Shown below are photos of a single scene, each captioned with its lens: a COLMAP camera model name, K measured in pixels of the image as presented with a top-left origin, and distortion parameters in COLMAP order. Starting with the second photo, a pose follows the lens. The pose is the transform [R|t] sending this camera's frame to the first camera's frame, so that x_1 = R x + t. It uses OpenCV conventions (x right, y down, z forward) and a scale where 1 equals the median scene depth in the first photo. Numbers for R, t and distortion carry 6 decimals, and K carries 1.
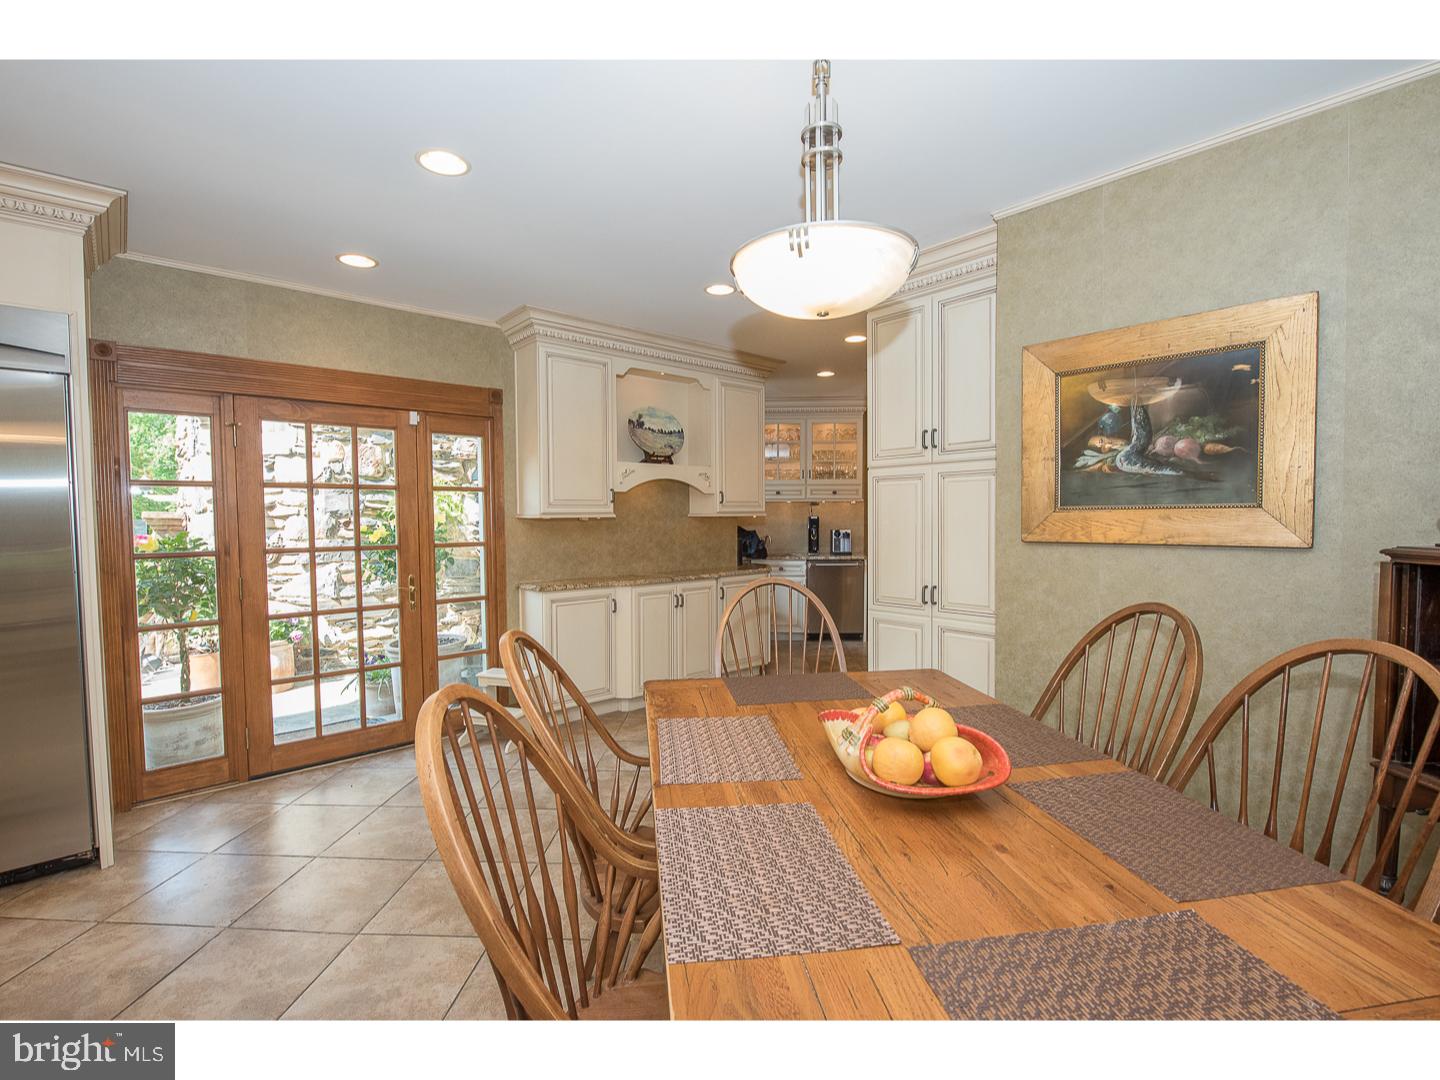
lens RADIAL K [[661.6, 0, 719.5], [0, 661.6, 540.9], [0, 0, 1]] dist [-0.015072, -0.000425]
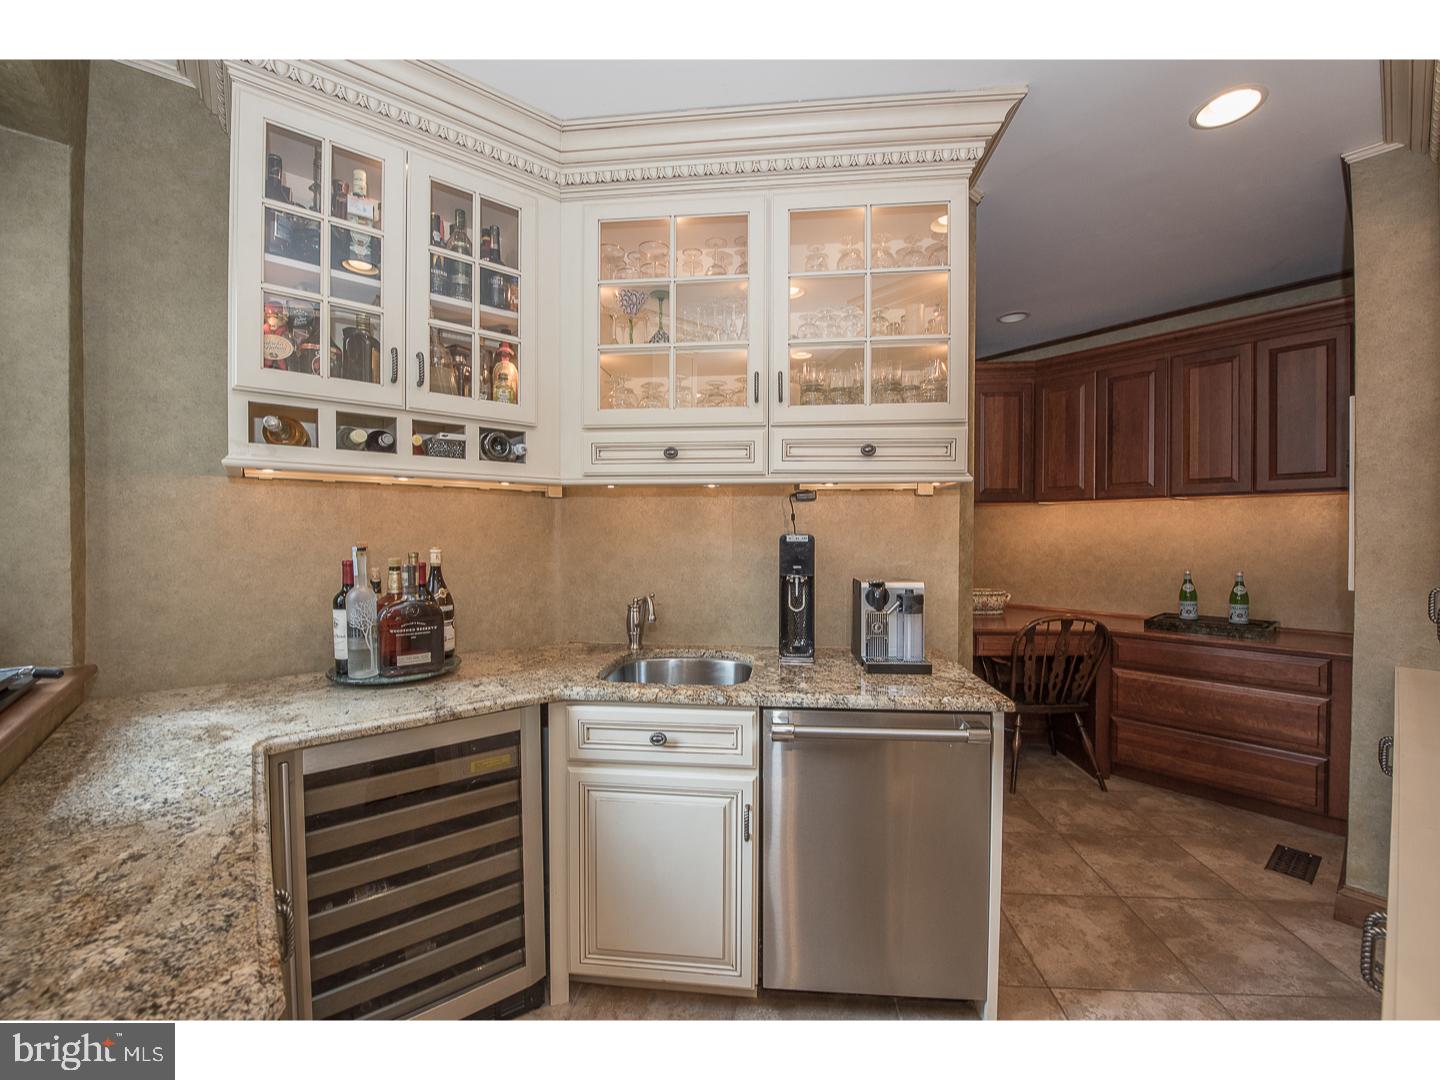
lens RADIAL K [[573.0, 0, 721.4], [0, 573.0, 542.2], [0, 0, 1]] dist [-0.016385, -0.001421]
pose [[0.998949, 0.007690, -0.045192, 0.059636], [-0.009018, 0.999532, -0.029240, -0.012880], [0.044946, 0.029616, 0.998550, 0.366910]]
